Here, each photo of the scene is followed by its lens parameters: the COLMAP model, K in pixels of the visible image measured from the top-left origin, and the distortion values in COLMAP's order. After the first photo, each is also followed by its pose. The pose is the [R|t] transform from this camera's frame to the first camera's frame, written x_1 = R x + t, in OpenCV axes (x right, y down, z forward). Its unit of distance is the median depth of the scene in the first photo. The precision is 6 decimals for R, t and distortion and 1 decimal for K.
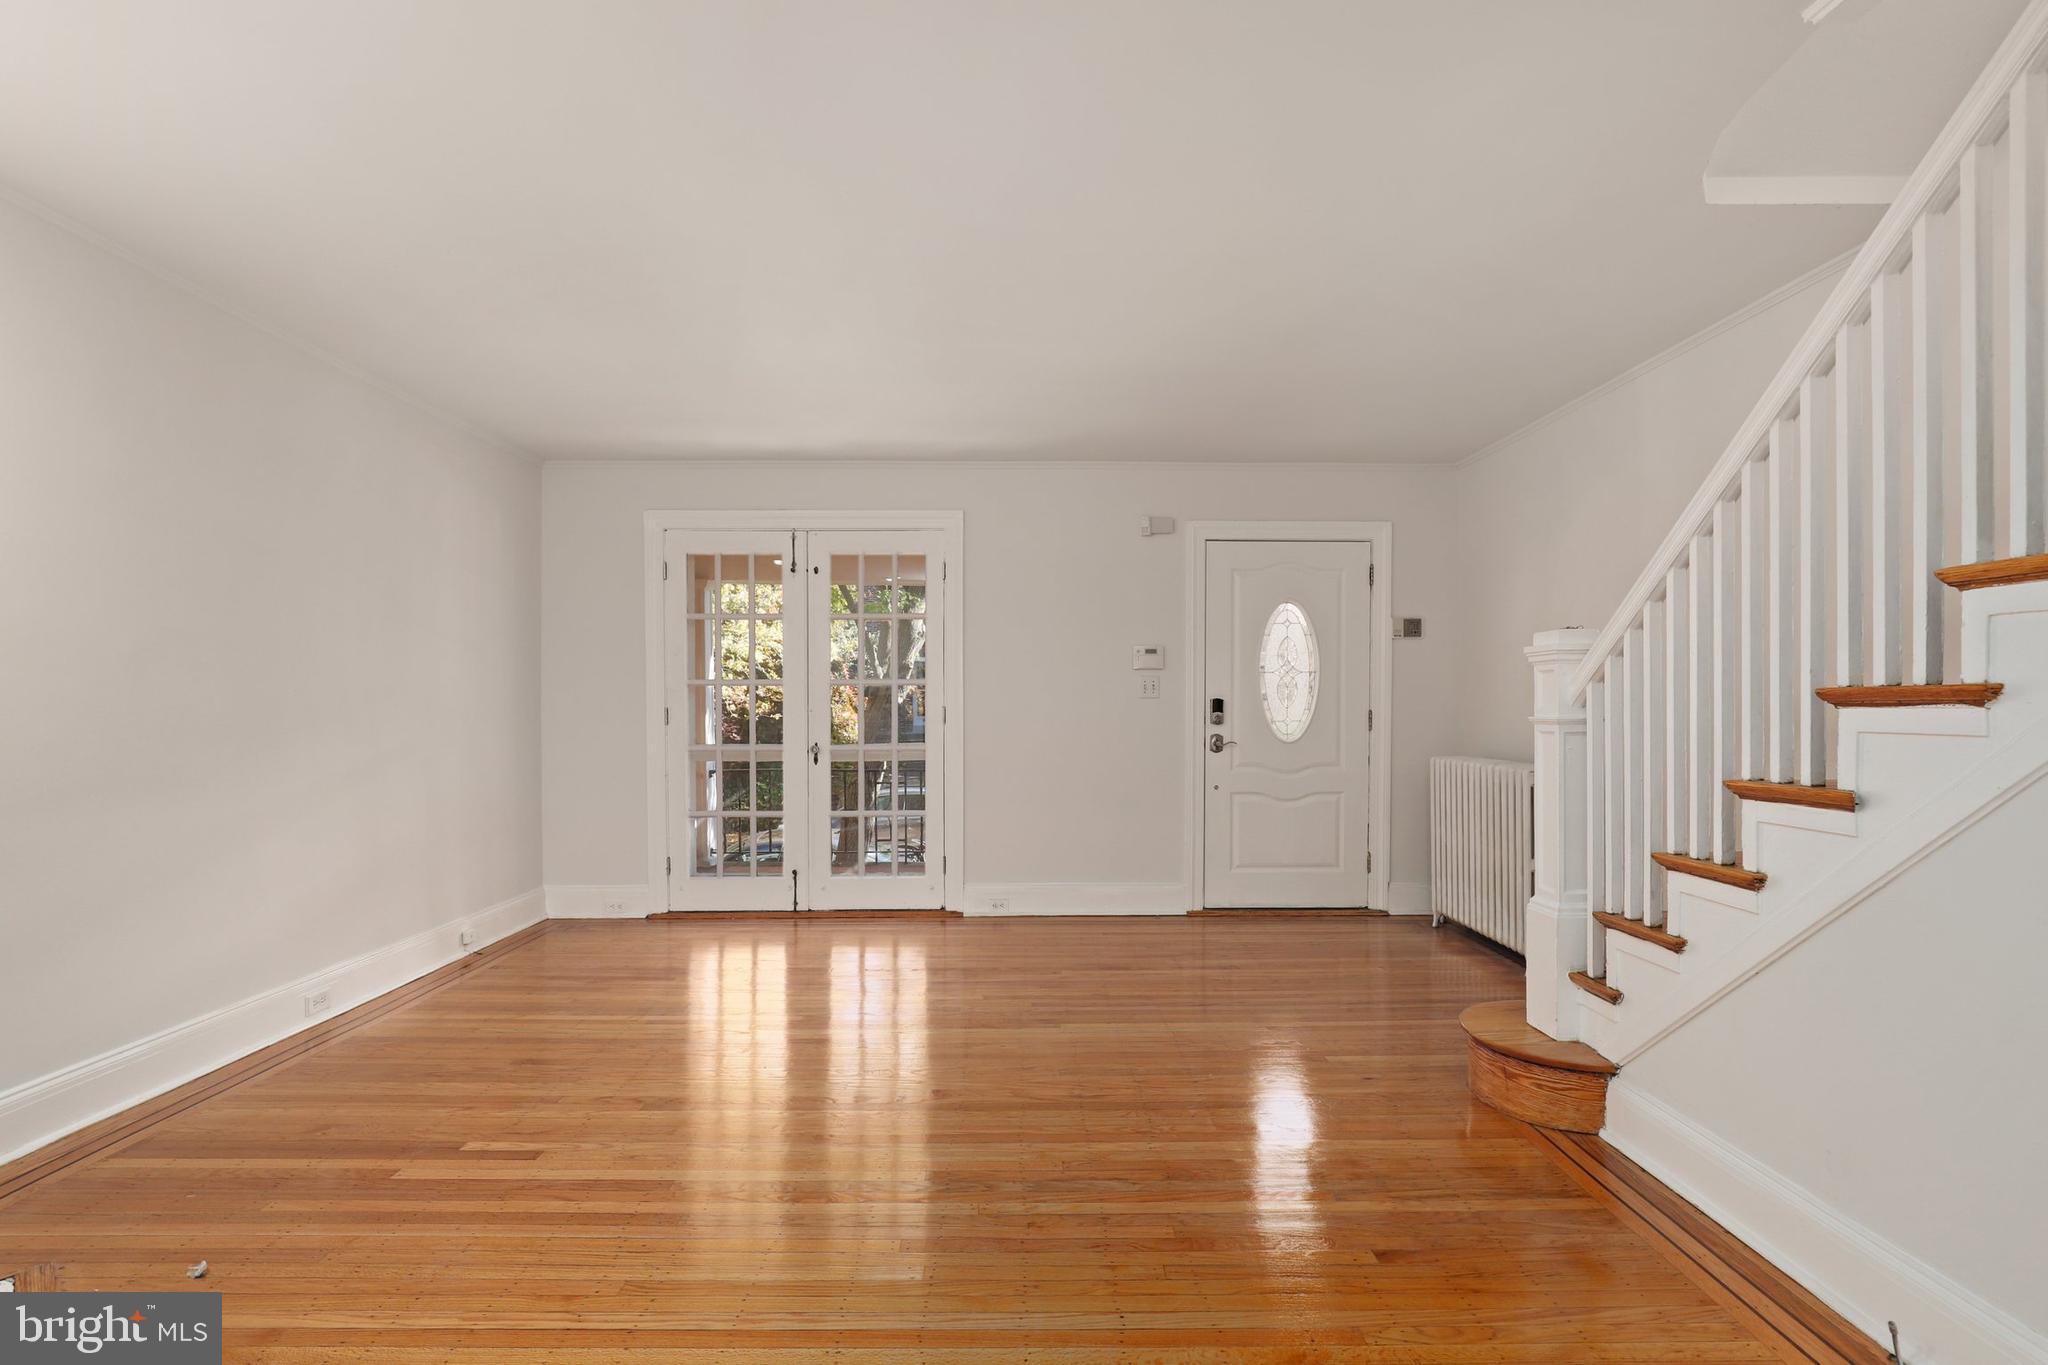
lens RADIAL K [[951.9, 0, 1029.9], [0, 951.9, 716.2], [0, 0, 1]] dist [-0.016324, 0.000858]
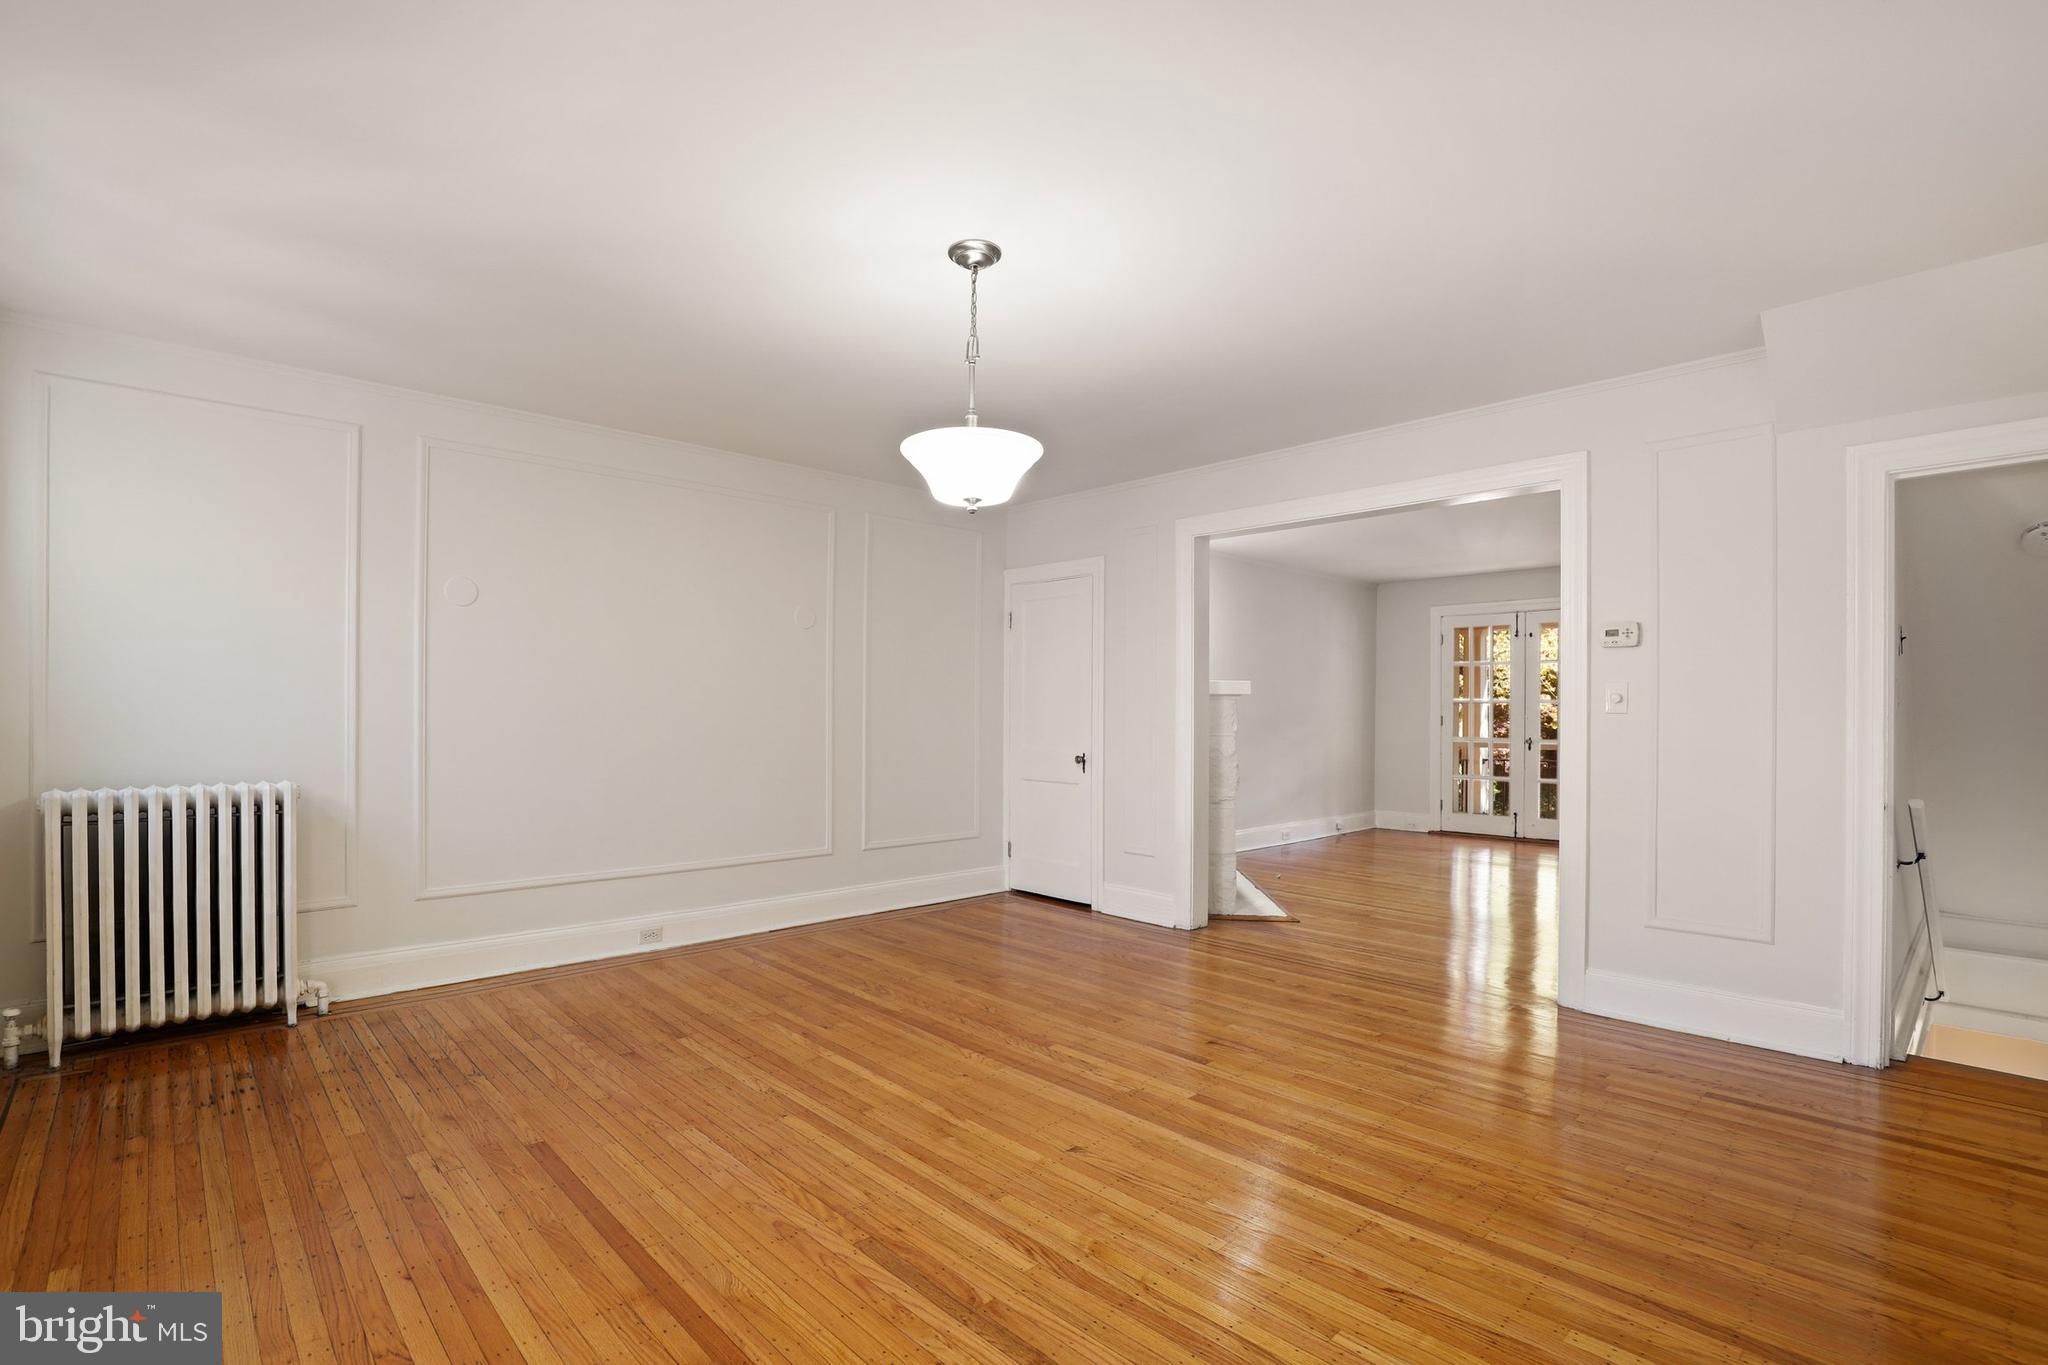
lens RADIAL K [[951.5, 0, 1021.2], [0, 951.5, 716.7], [0, 0, 1]] dist [-0.034813, 0.000442]
pose [[0.673695, 0.007580, -0.738971, 0.434022], [-0.013732, 0.999903, -0.002263, 0.008106], [0.738882, 0.011672, 0.673734, -0.850848]]
